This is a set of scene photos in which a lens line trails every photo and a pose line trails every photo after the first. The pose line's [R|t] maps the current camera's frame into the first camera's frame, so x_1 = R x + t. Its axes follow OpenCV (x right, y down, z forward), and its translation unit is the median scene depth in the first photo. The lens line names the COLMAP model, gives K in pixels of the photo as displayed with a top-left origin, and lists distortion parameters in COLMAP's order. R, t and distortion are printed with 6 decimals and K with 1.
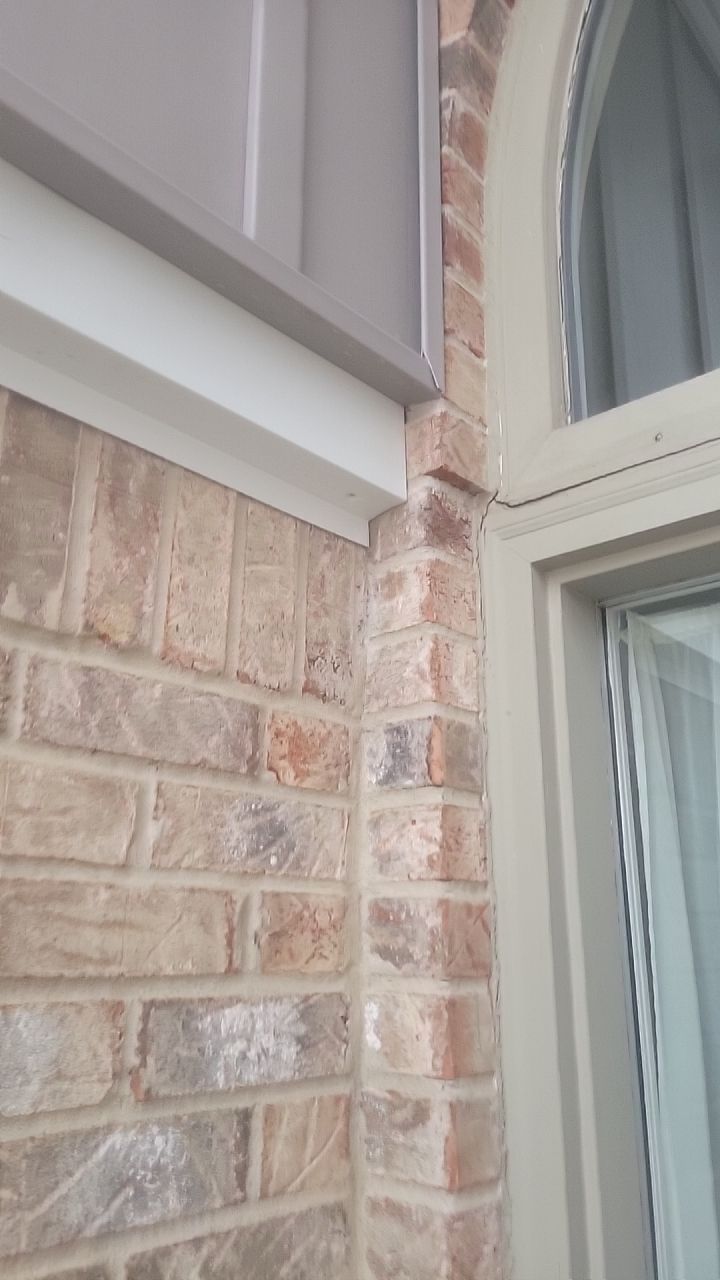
lens RADIAL K [[942.9, 0, 317.3], [0, 942.9, 641.5], [0, 0, 1]] dist [0.038946, 0.000683]
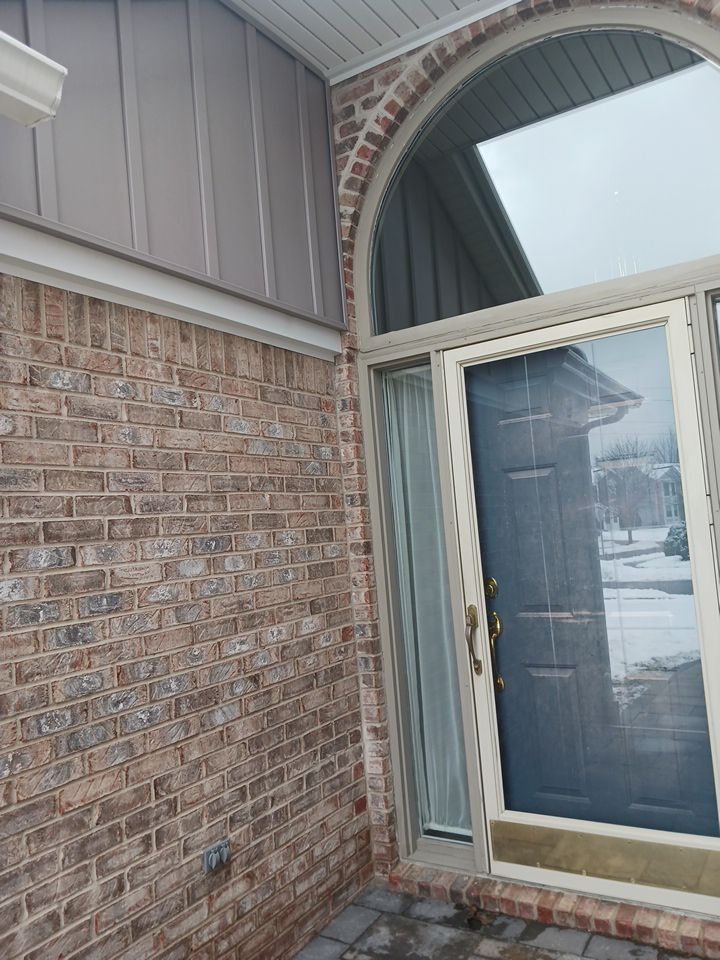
lens RADIAL K [[733.9, 0, 360.0], [0, 733.9, 480.0], [0, 0, 1]] dist [0.007160, -0.003158]
pose [[0.972293, -0.080764, 0.219371, -0.766033], [0.029264, 0.973092, 0.228551, -0.408709], [-0.231927, -0.215799, 0.948494, -3.020968]]
